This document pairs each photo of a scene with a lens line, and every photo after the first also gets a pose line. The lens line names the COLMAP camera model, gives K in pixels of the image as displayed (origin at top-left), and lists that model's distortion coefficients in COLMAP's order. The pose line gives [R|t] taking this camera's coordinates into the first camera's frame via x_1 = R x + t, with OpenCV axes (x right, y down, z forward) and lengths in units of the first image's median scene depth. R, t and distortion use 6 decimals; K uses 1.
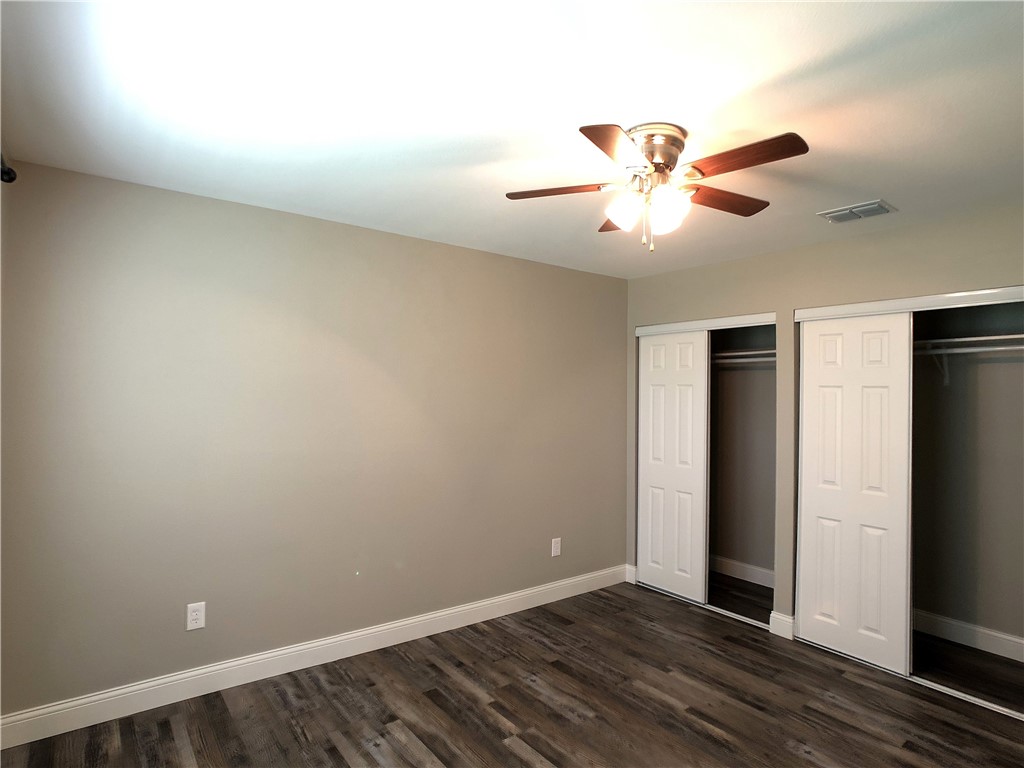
lens RADIAL K [[574.3, 0, 512.6], [0, 574.3, 370.5], [0, 0, 1]] dist [-0.071713, 0.036706]
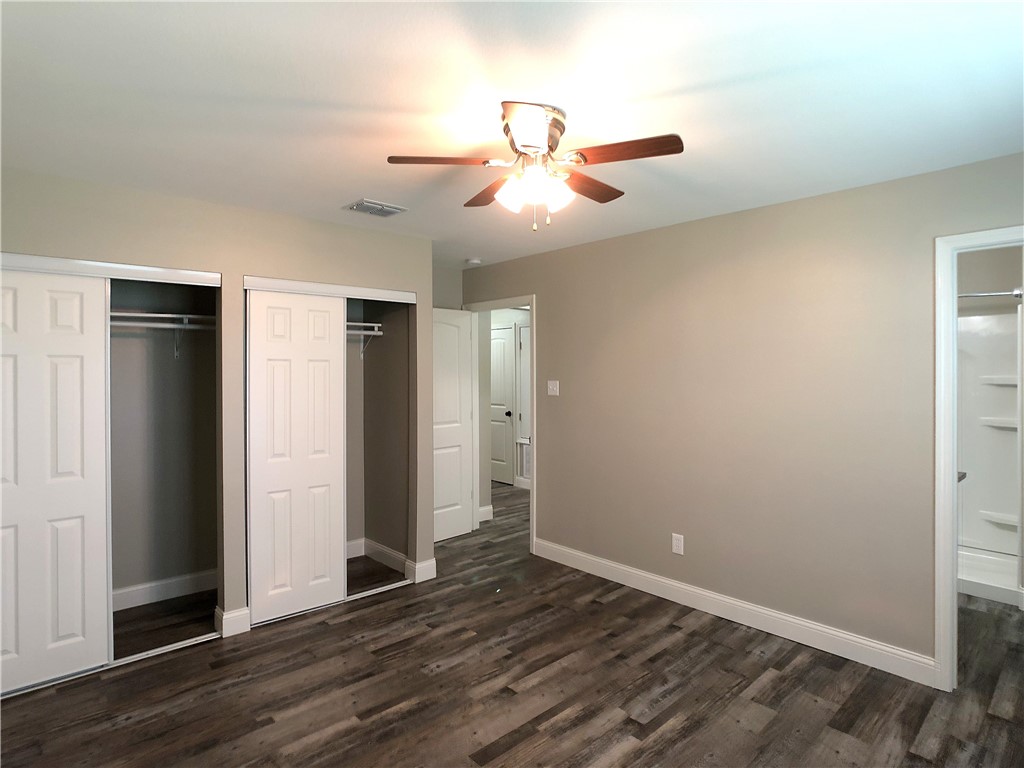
lens RADIAL K [[574.3, 0, 512.6], [0, 574.3, 370.5], [0, 0, 1]] dist [-0.071713, 0.036706]
pose [[-0.105312, -0.019230, 0.994253, -0.553466], [-0.042228, 0.998998, 0.014849, 0.017683], [-0.993542, -0.040421, -0.106019, 0.800512]]
